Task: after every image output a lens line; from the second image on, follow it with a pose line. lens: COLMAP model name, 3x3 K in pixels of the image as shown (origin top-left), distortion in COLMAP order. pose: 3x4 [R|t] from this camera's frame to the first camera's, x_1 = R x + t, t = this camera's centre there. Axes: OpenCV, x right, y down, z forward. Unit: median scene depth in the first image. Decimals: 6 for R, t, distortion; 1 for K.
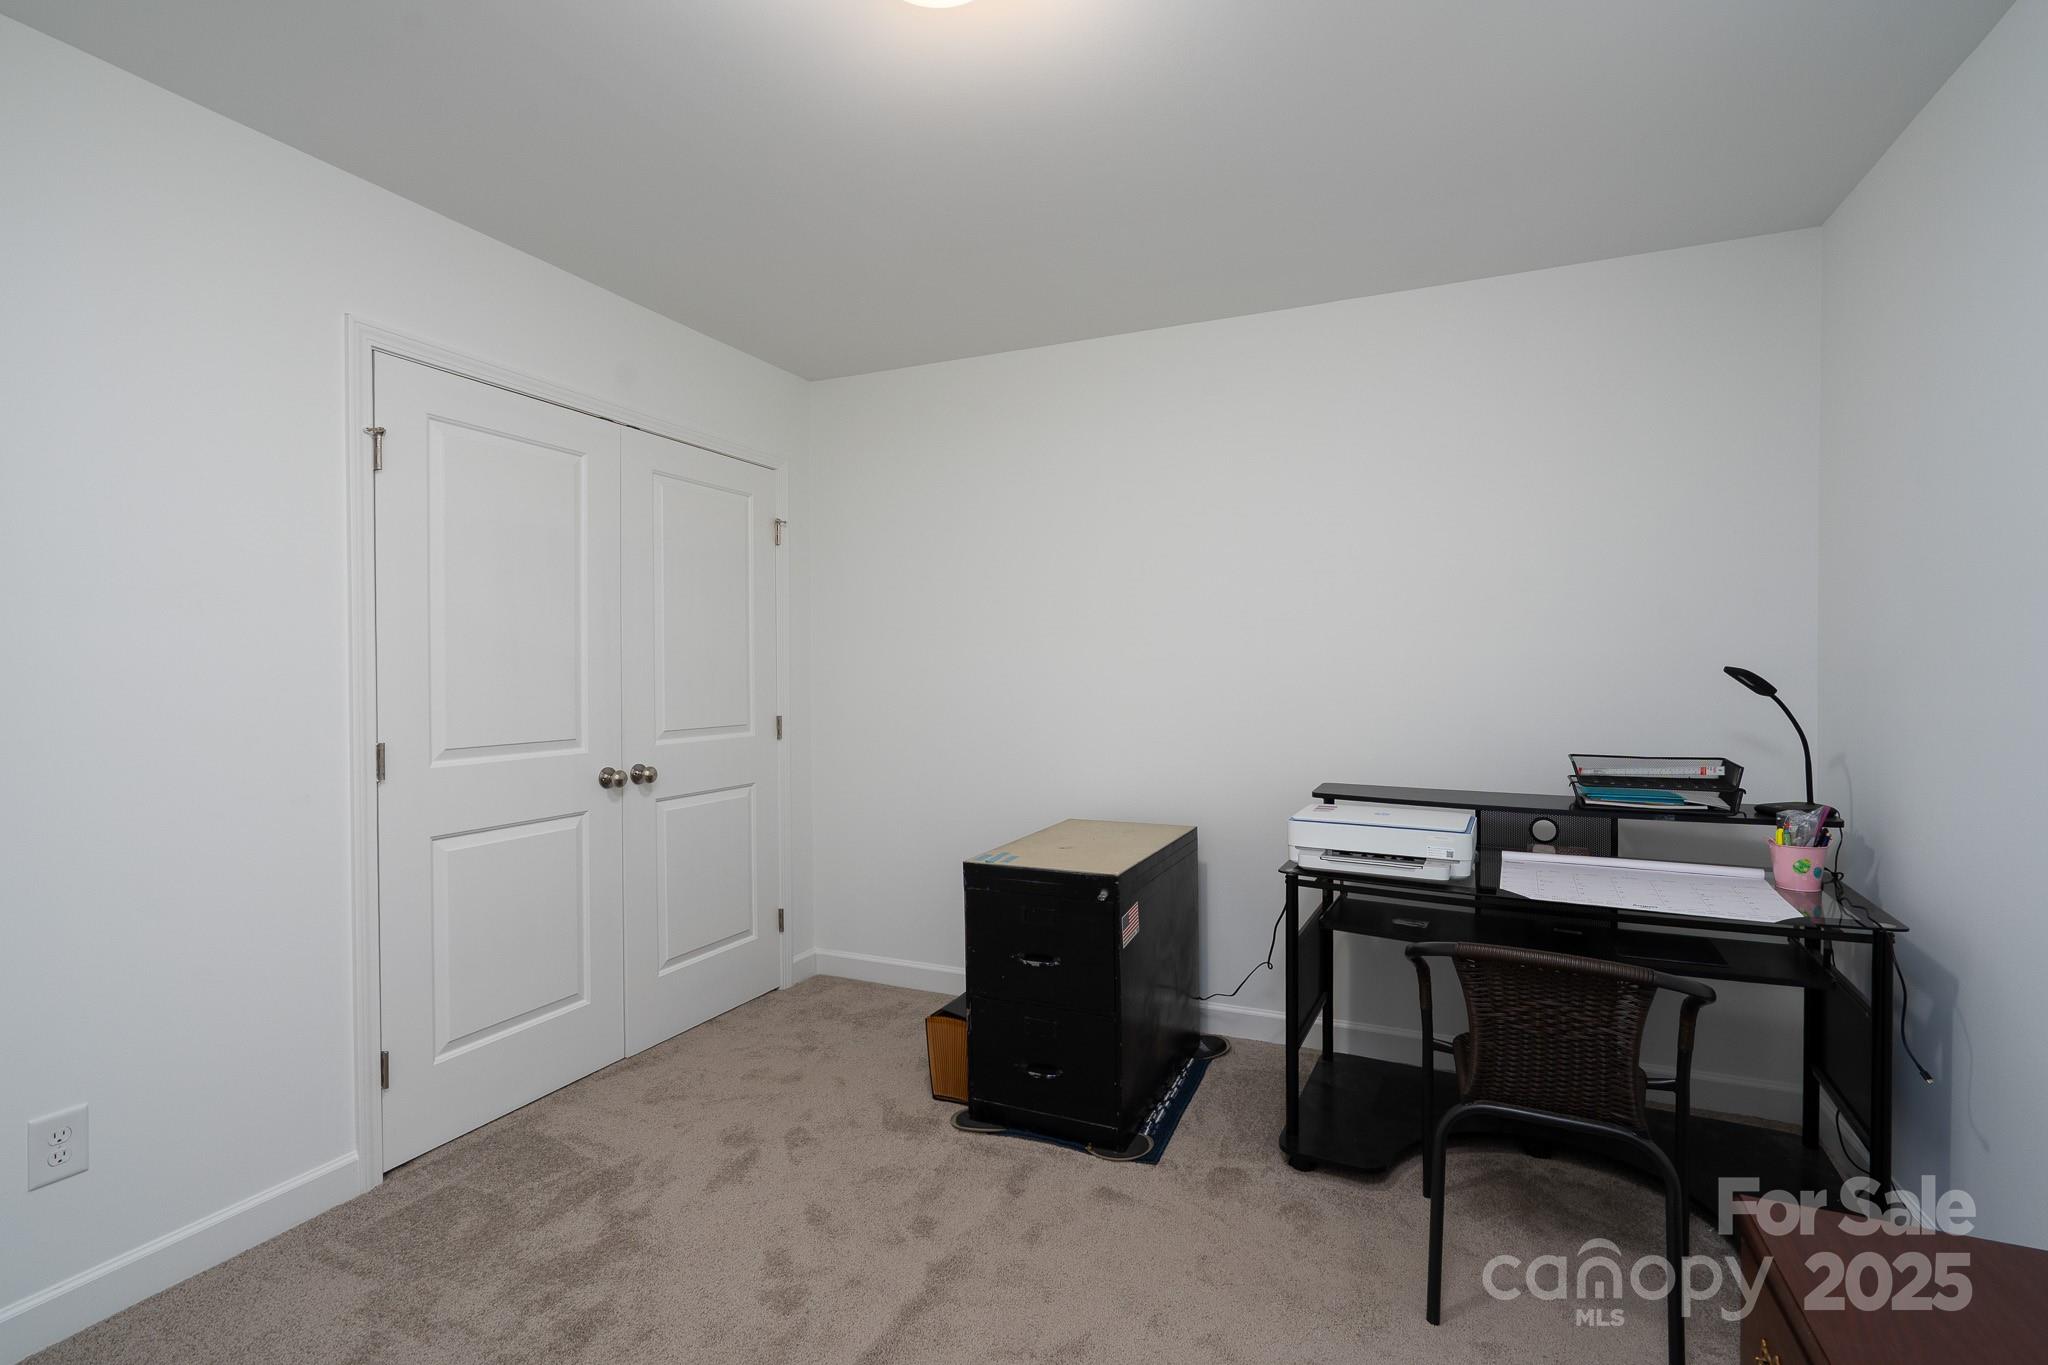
lens RADIAL K [[931.1, 0, 1027.1], [0, 931.1, 675.7], [0, 0, 1]] dist [-0.007562, 0.004119]
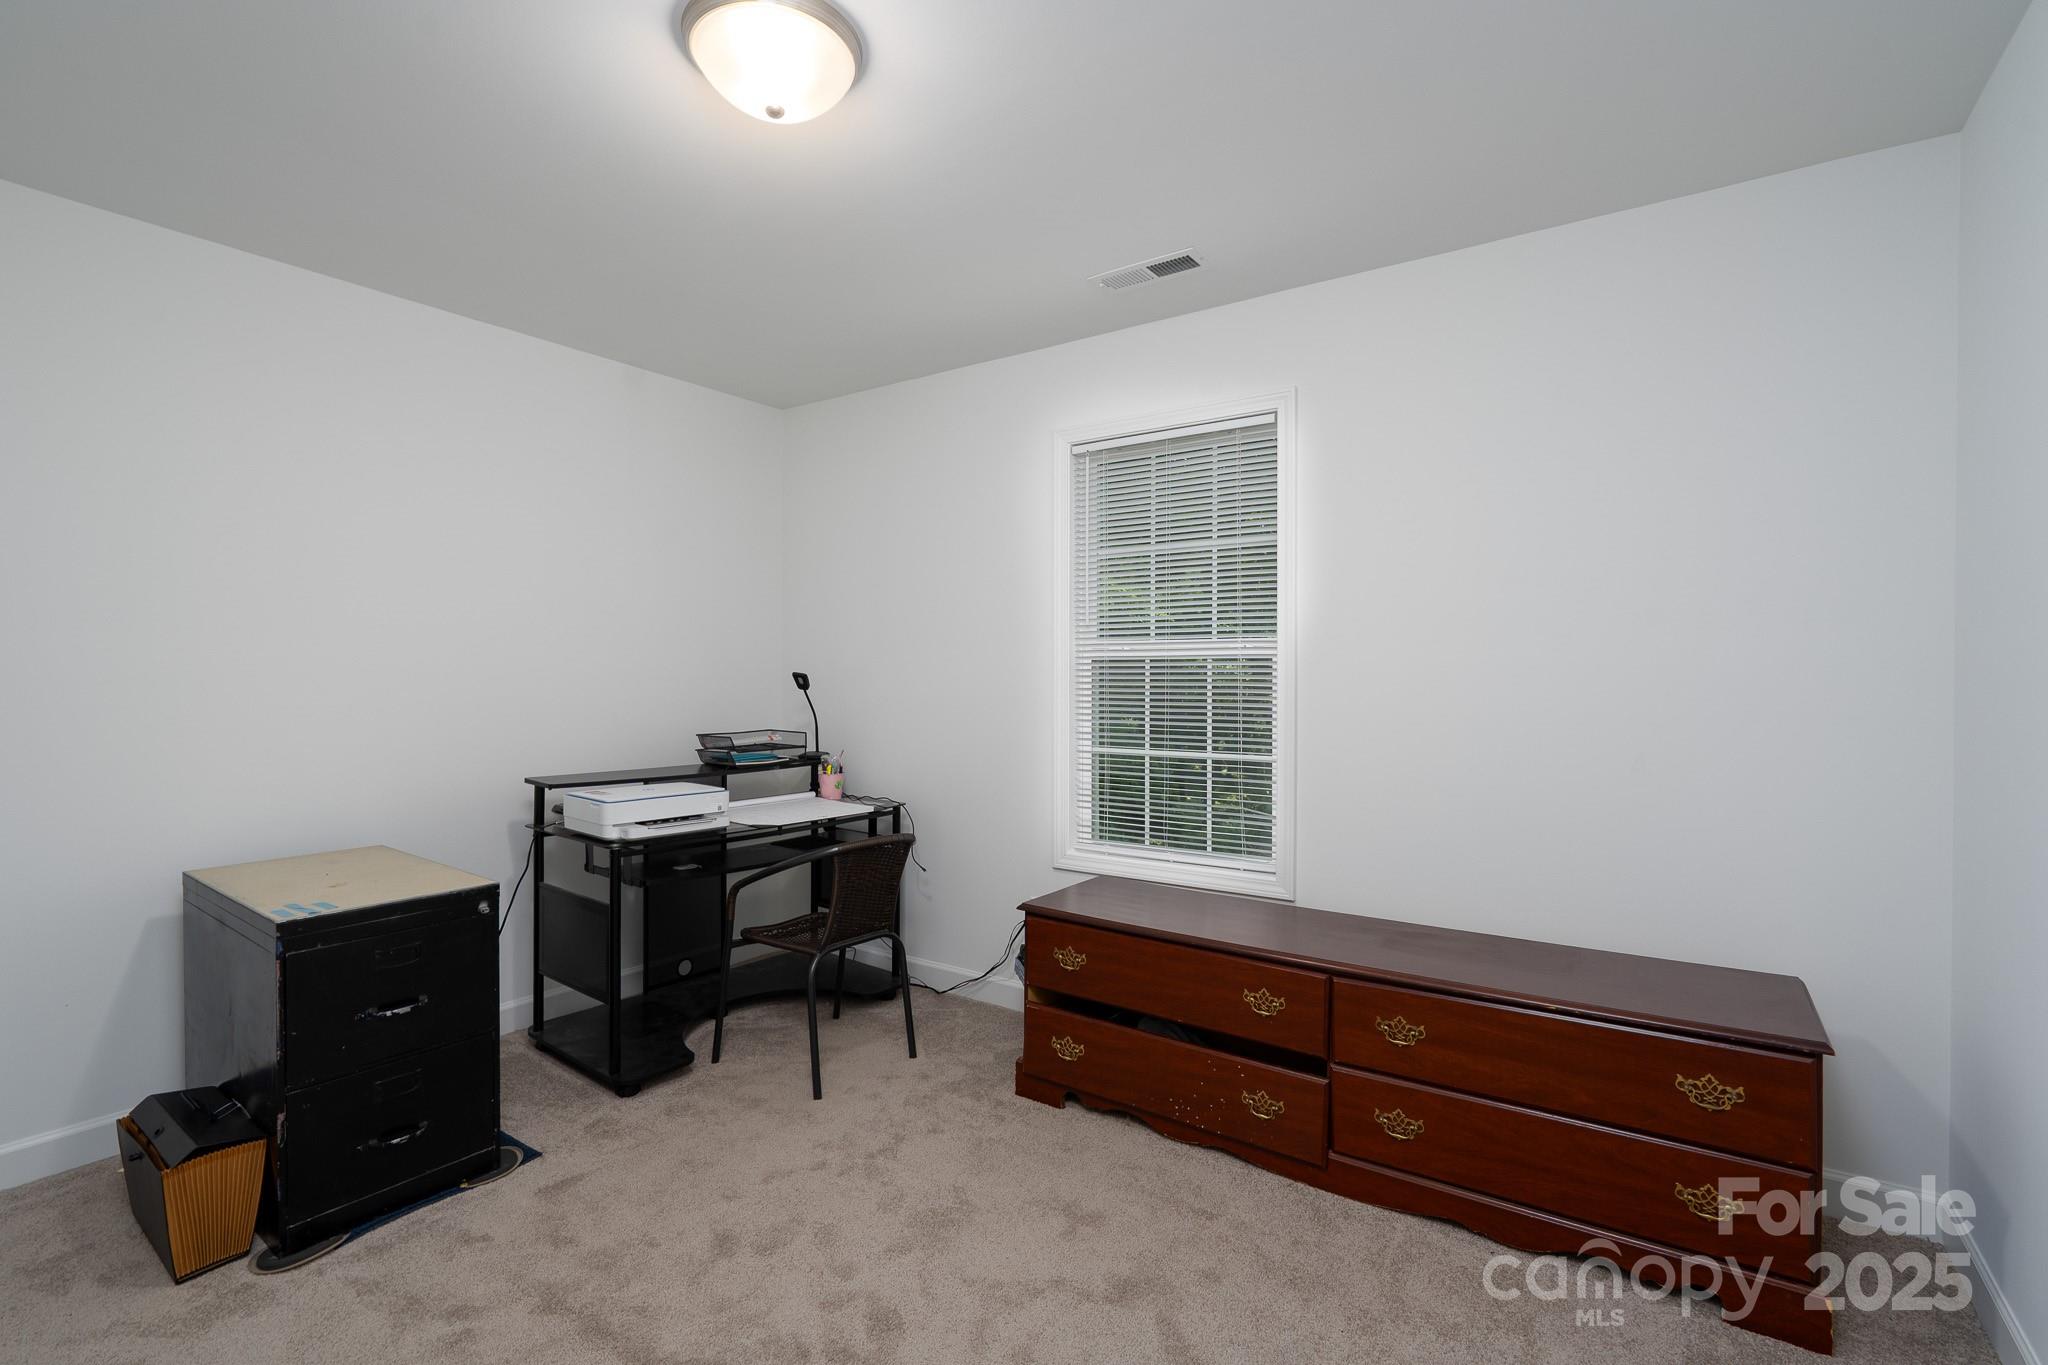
lens RADIAL K [[931.1, 0, 1018.5], [0, 931.1, 681.4], [0, 0, 1]] dist [-0.007562, 0.004119]
pose [[0.194754, -0.001773, 0.980851, -0.754641], [0.002847, 0.999995, 0.001242, 0.006202], [-0.980848, 0.002550, 0.194758, 0.285293]]
